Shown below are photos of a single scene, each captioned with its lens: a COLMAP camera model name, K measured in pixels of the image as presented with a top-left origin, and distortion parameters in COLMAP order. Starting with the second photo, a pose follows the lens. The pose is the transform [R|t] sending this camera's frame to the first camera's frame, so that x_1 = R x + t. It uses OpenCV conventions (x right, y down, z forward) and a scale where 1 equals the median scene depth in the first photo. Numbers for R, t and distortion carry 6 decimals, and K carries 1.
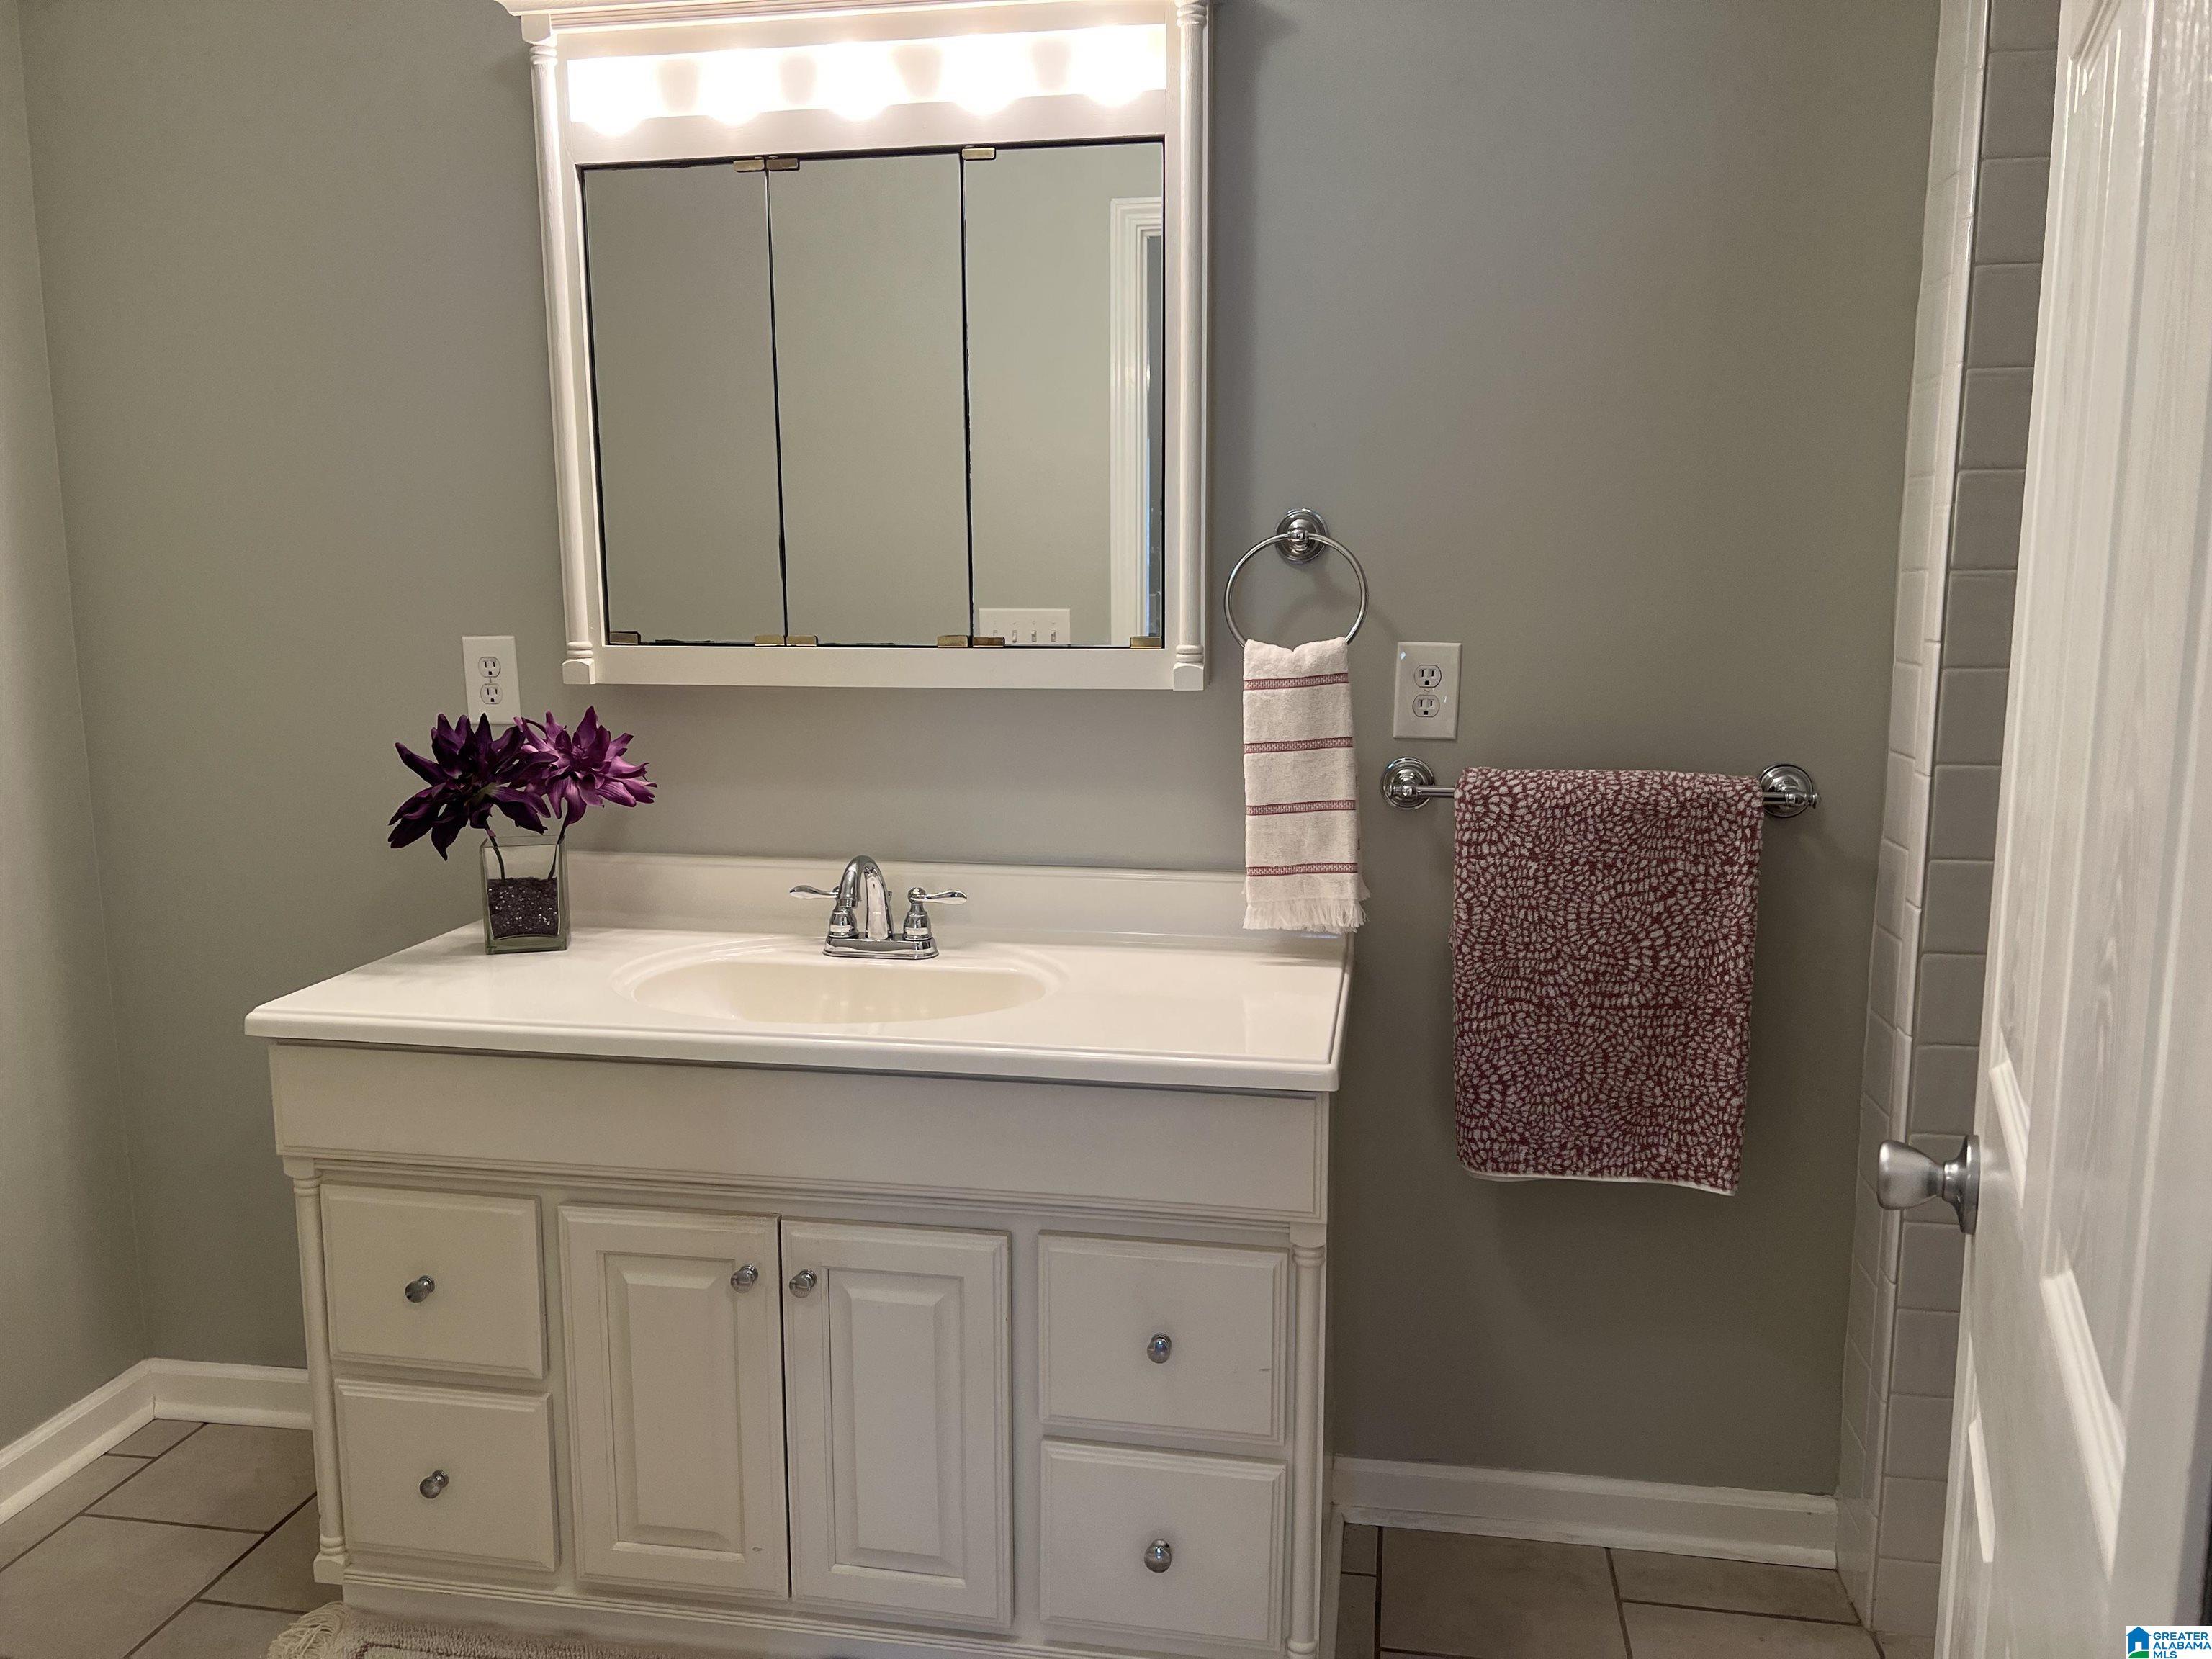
lens RADIAL K [[1670.8, 0, 1108.9], [0, 1670.8, 825.8], [0, 0, 1]] dist [0.040108, -0.053587]
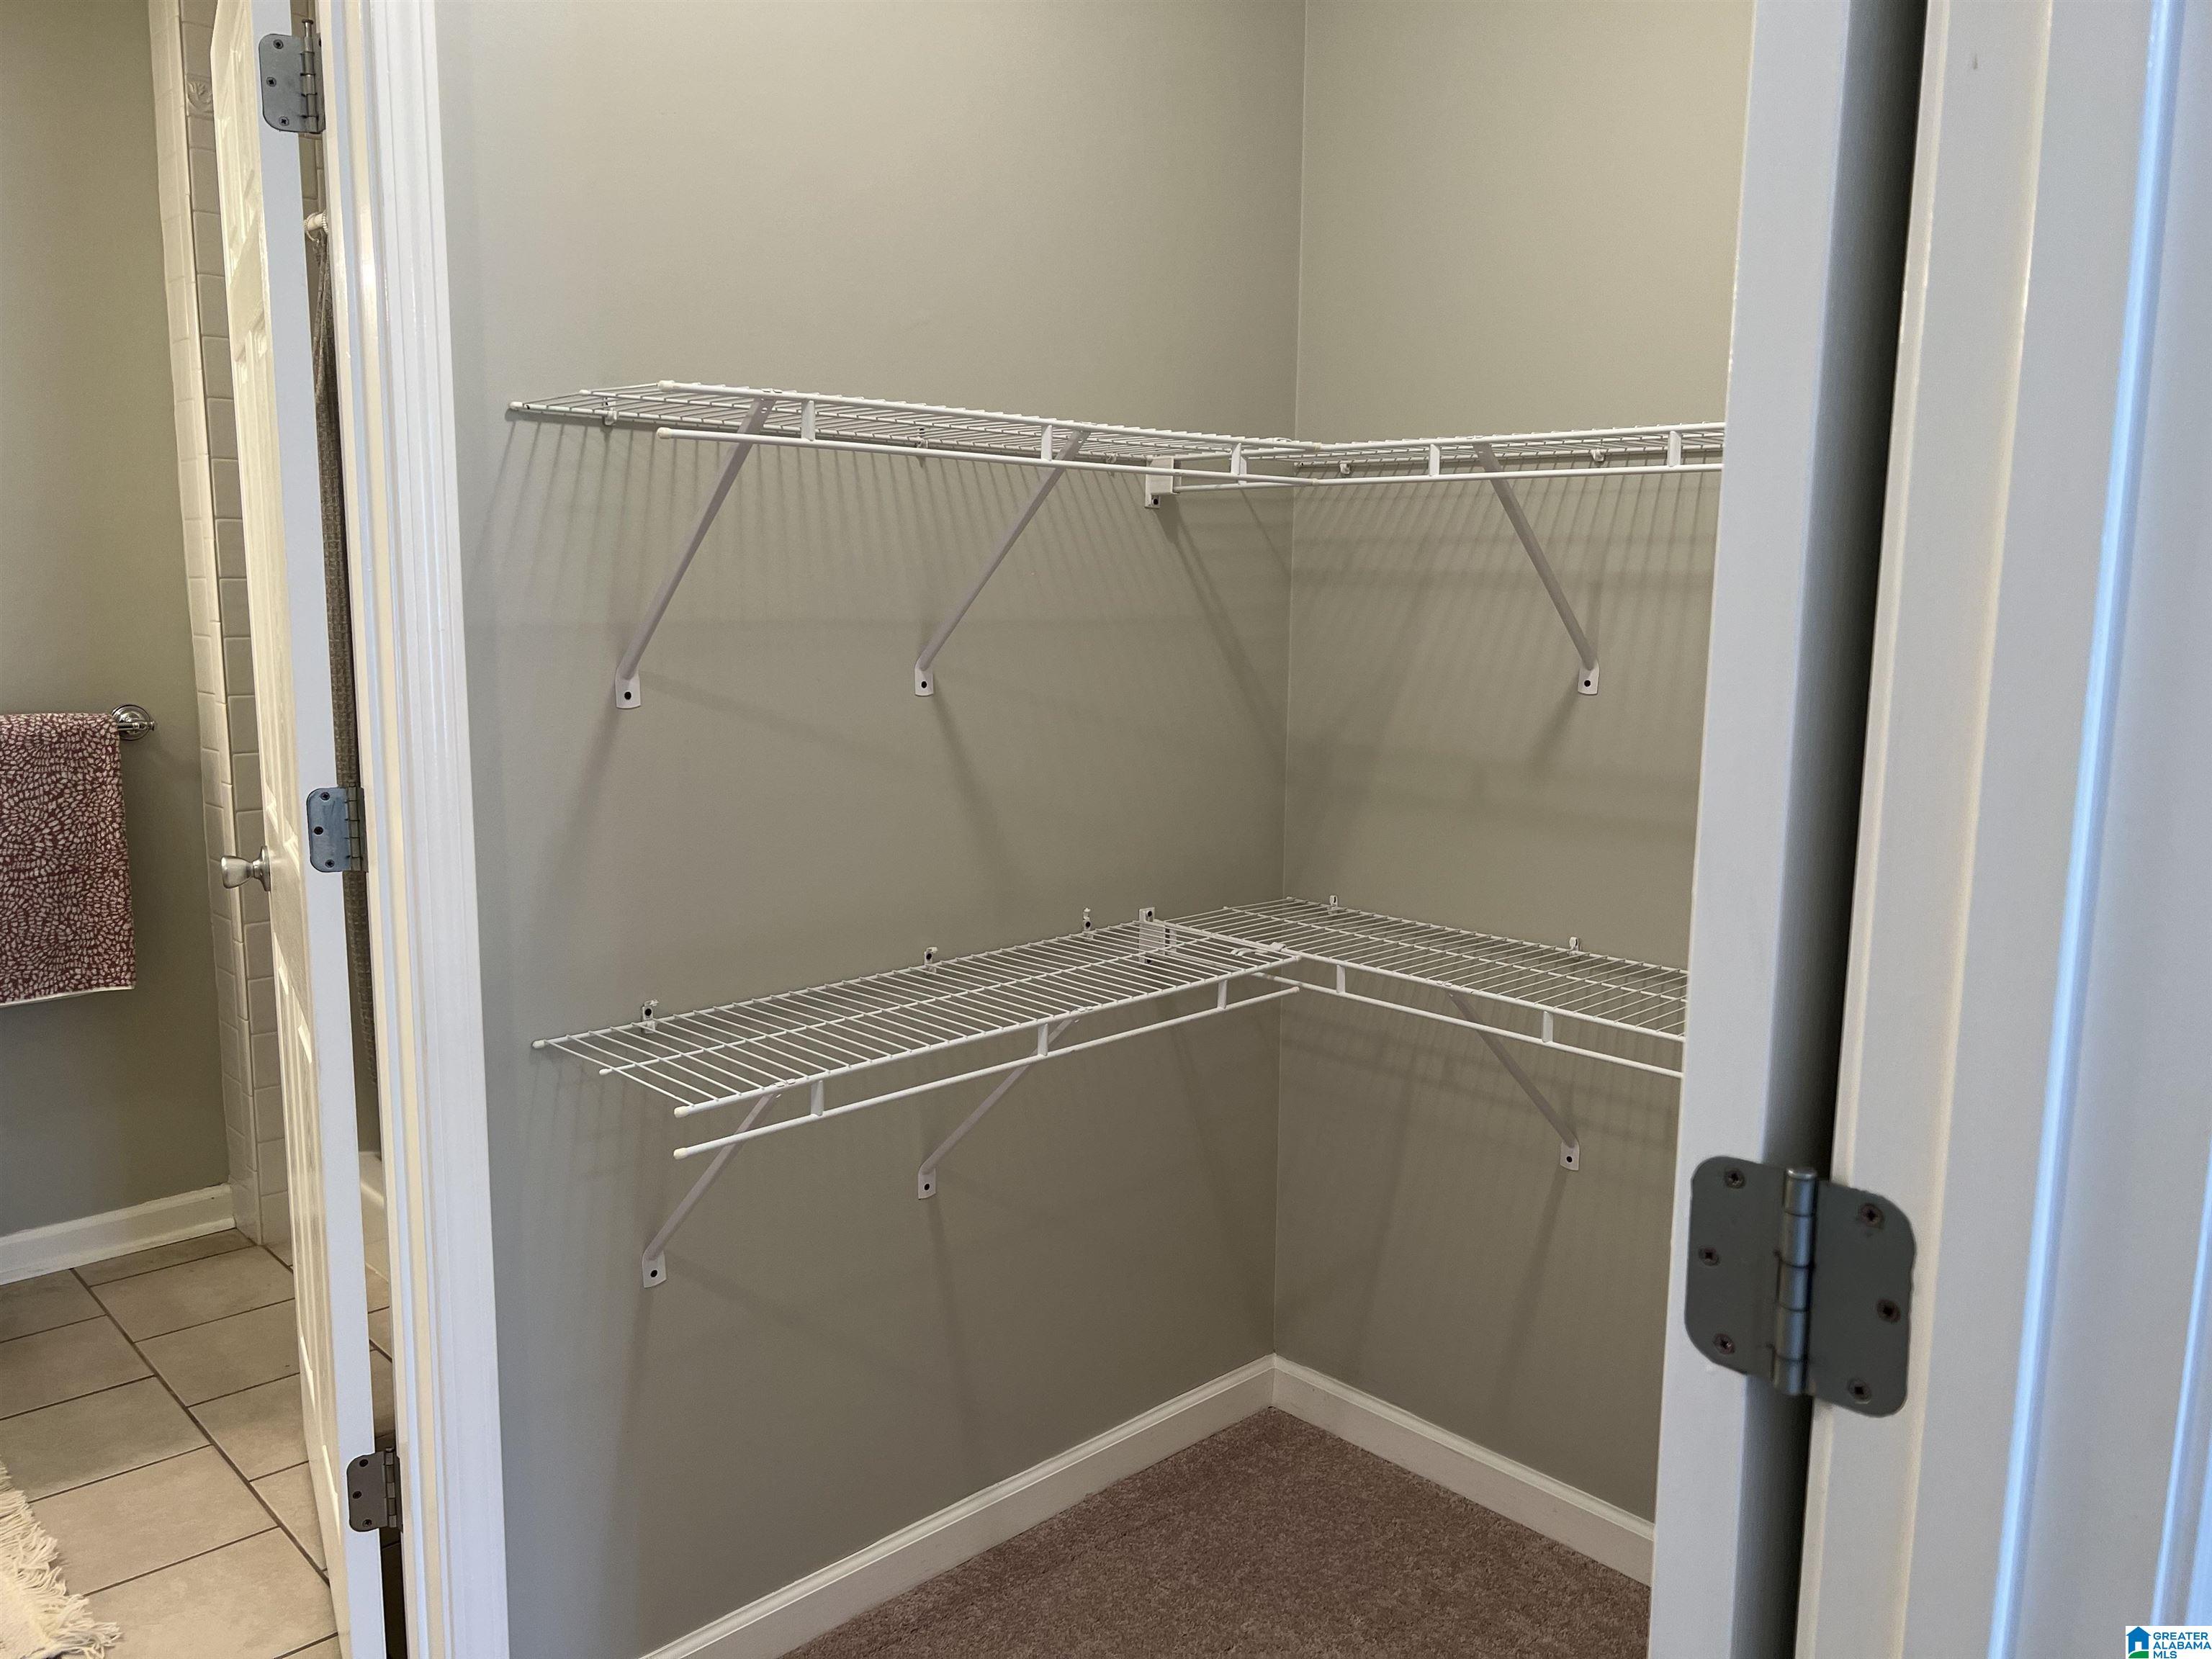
lens RADIAL K [[1670.8, 0, 1106.2], [0, 1670.8, 817.1], [0, 0, 1]] dist [0.040108, -0.053587]
pose [[0.593592, -0.111068, 0.797065, -0.263633], [0.109668, 0.992355, 0.056609, 0.067215], [-0.797259, 0.053810, 0.601234, -0.545216]]
